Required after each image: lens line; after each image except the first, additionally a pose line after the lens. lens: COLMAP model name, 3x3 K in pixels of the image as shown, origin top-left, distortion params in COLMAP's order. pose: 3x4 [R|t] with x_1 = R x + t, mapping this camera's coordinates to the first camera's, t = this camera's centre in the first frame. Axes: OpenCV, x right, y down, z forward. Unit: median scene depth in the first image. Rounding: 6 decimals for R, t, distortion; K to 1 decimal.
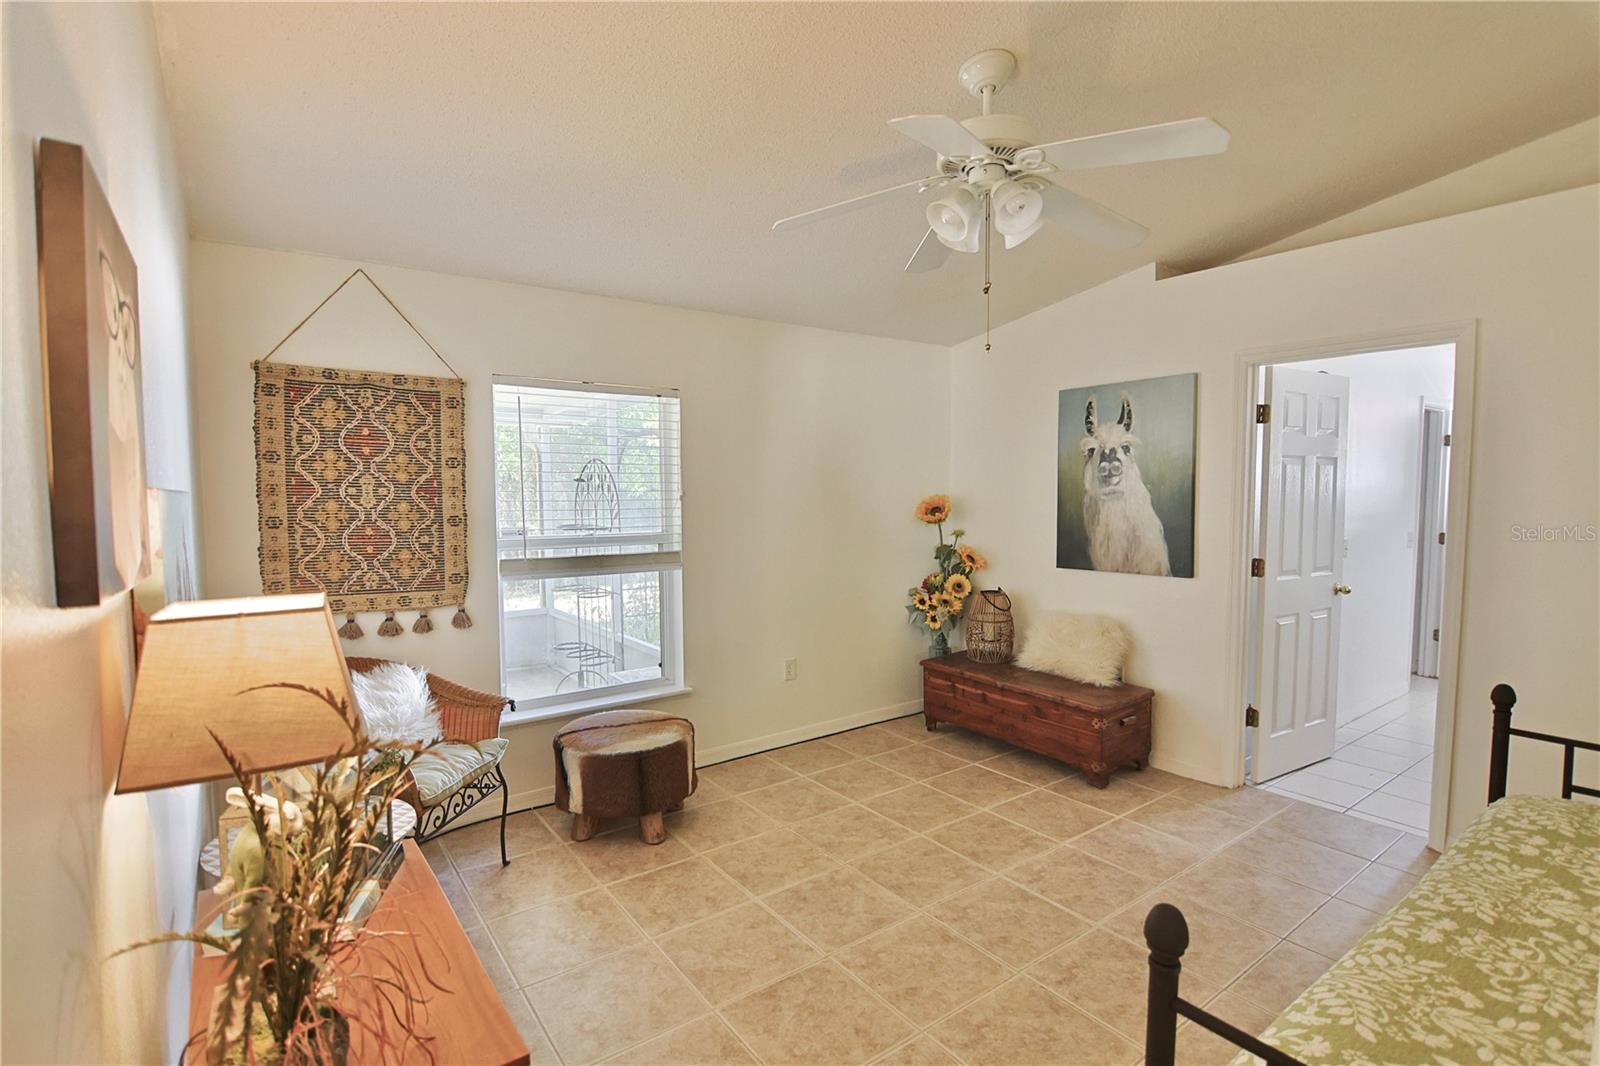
lens RADIAL K [[759.2, 0, 801.6], [0, 759.2, 529.9], [0, 0, 1]] dist [0.001716, -0.000844]
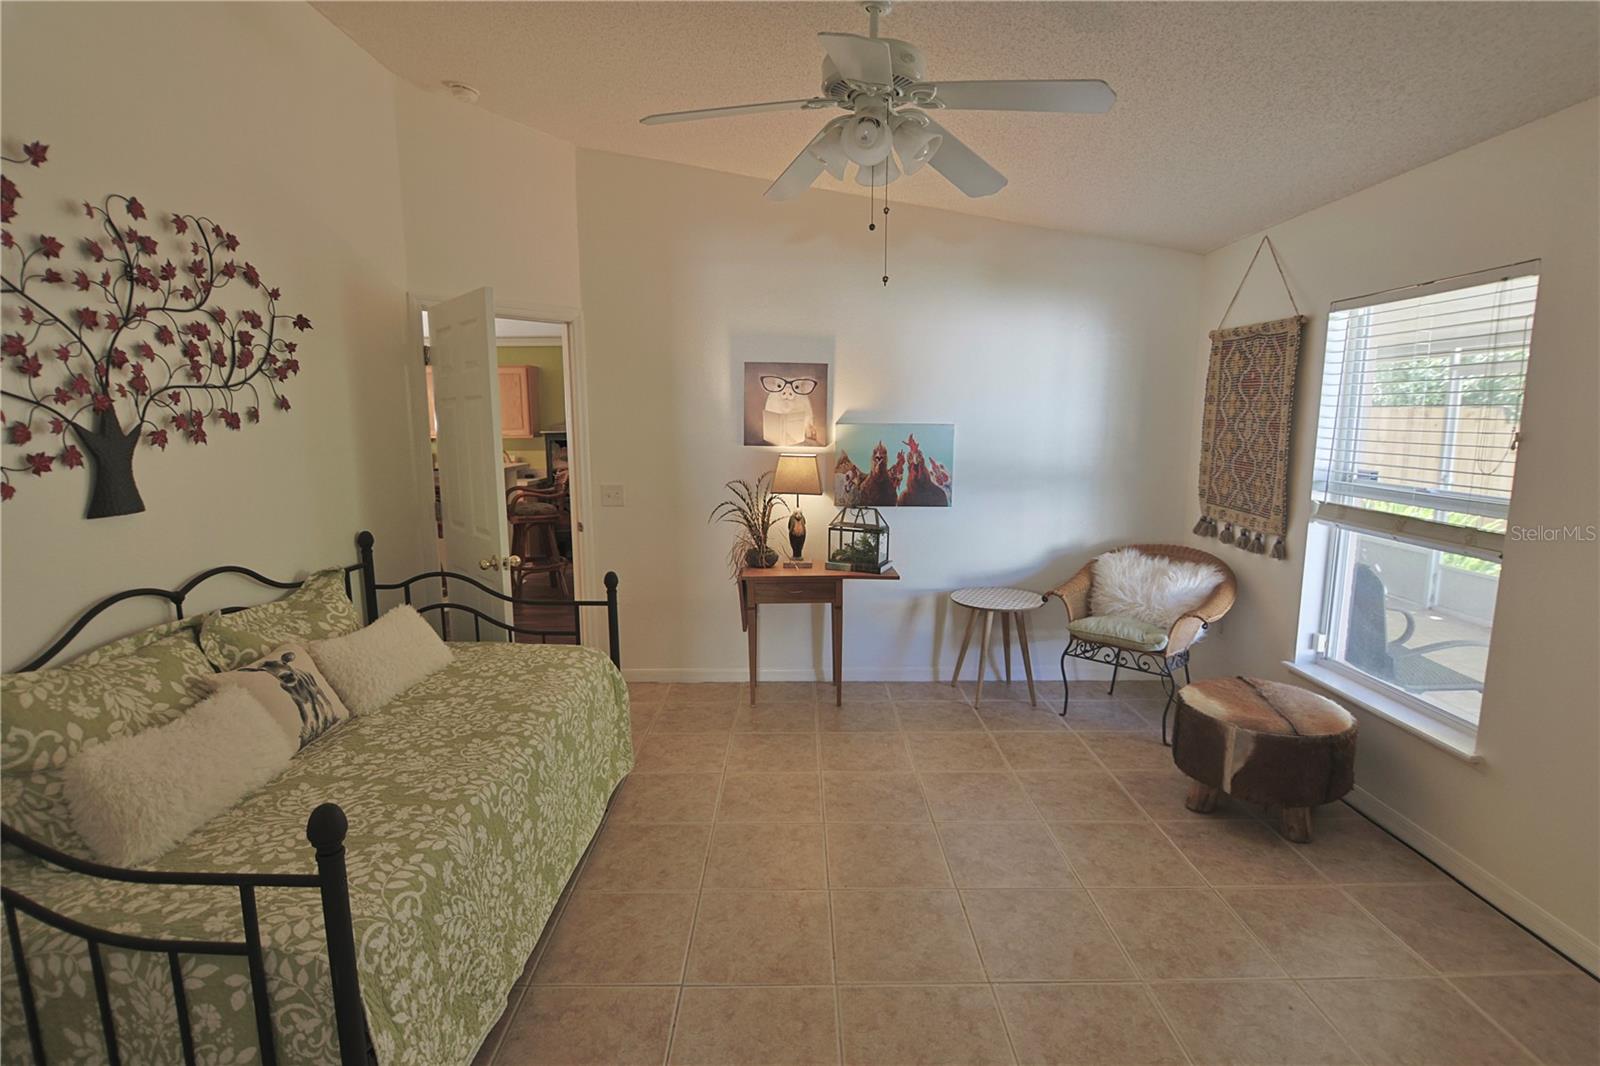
lens RADIAL K [[759.2, 0, 798.9], [0, 759.2, 536.1], [0, 0, 1]] dist [0.001716, -0.000844]
pose [[-0.588512, 0.126863, -0.798473, 0.844870], [-0.049420, 0.980121, 0.192148, -0.076839], [0.806977, 0.152542, -0.570543, 1.155710]]
